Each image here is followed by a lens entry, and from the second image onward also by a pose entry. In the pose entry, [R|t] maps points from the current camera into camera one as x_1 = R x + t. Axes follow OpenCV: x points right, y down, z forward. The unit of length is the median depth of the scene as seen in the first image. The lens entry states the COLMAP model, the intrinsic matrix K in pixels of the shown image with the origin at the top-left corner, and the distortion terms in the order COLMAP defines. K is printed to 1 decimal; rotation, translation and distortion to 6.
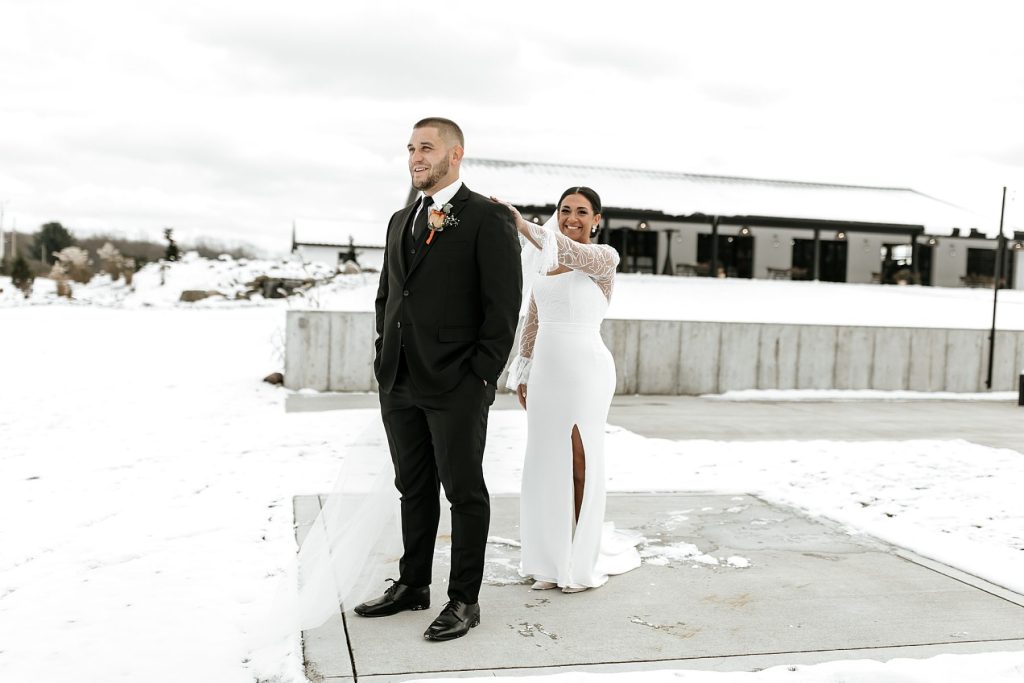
lens RADIAL K [[1005.0, 0, 495.8], [0, 1005.0, 362.7], [0, 0, 1]] dist [0.034995, 0.000000]
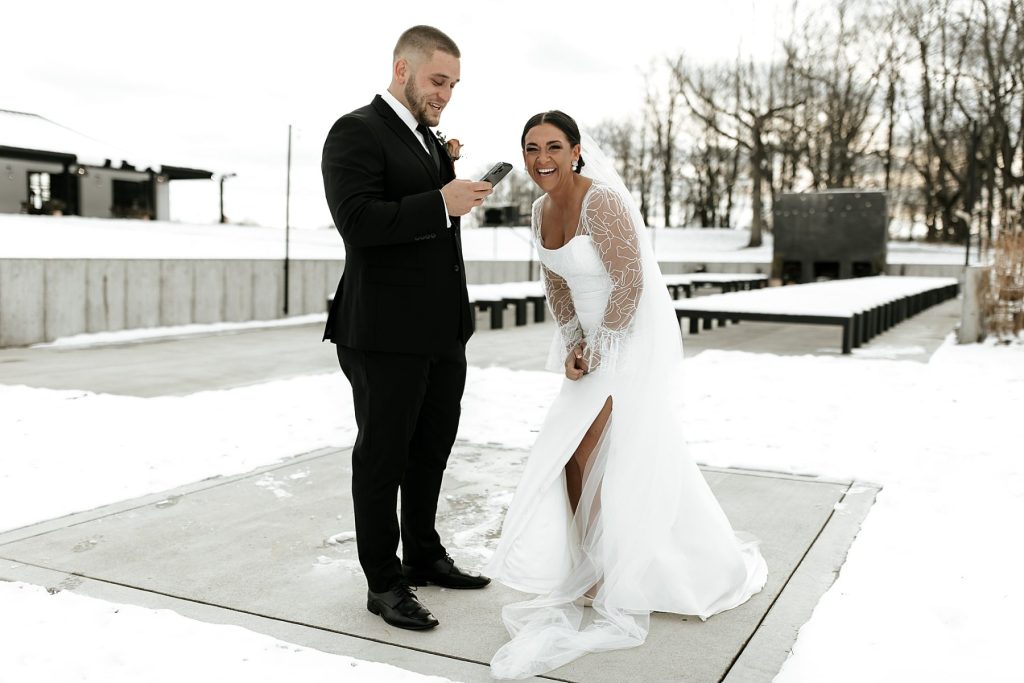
lens RADIAL K [[1005.0, 0, 514.6], [0, 1005.0, 332.3], [0, 0, 1]] dist [0.034995, 0.000000]
pose [[0.628793, -0.084100, 0.773011, -0.193141], [0.054452, 0.996456, 0.064116, -0.011213], [-0.775664, 0.001777, 0.631144, 0.141330]]
